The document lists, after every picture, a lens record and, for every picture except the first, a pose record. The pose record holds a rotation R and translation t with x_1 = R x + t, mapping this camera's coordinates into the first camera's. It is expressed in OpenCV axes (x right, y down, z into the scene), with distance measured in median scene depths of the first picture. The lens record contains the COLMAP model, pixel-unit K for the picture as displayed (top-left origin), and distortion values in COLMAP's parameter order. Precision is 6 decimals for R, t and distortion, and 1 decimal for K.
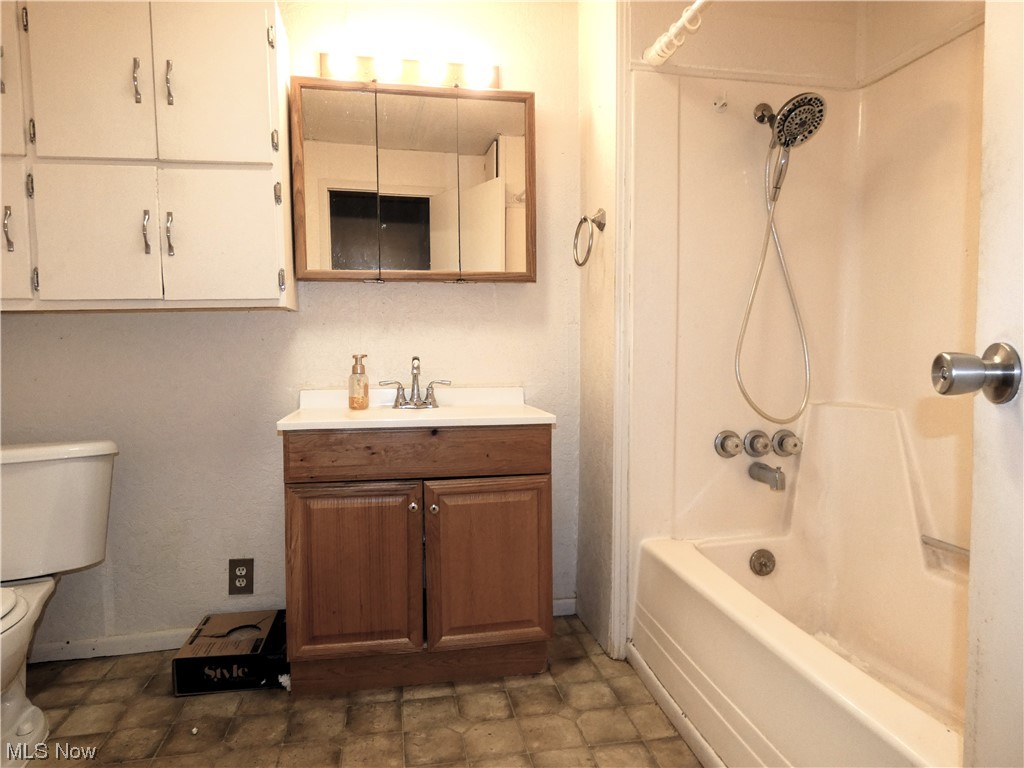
lens RADIAL K [[619.4, 0, 524.7], [0, 619.4, 386.1], [0, 0, 1]] dist [-0.010645, -0.004758]
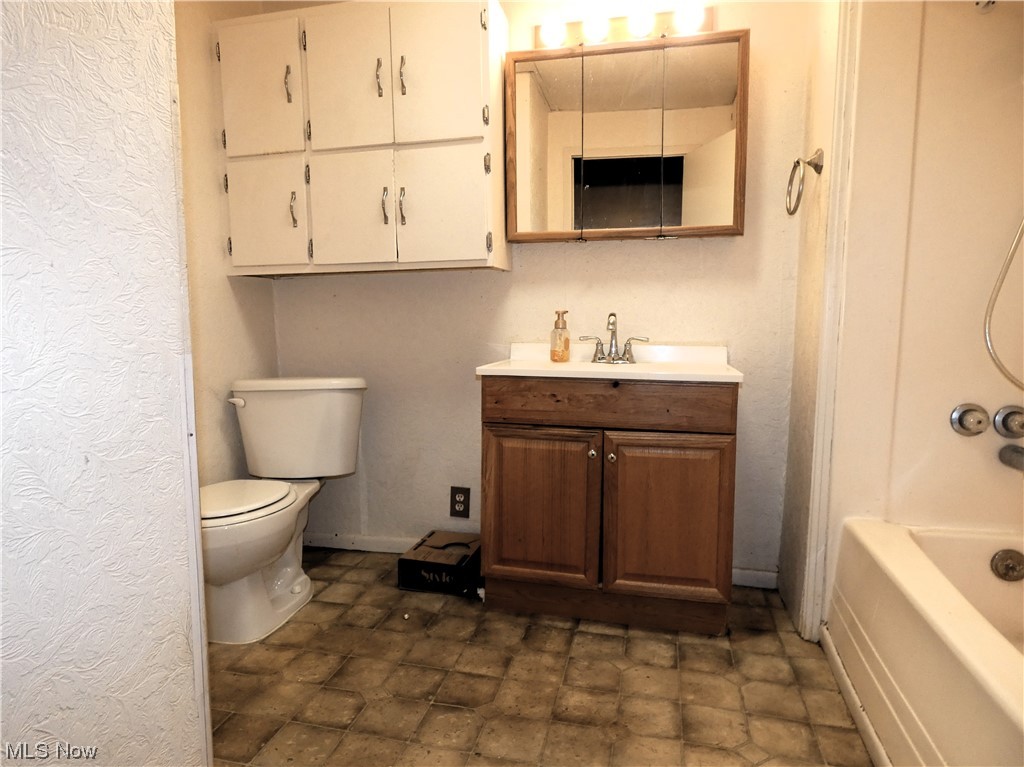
lens RADIAL K [[619.4, 0, 524.7], [0, 619.4, 385.6], [0, 0, 1]] dist [-0.010645, -0.004758]
pose [[0.912965, 0.052129, -0.404695, 0.130405], [-0.030504, 0.997750, 0.059707, 0.018525], [0.406897, -0.042166, 0.912500, -0.007140]]
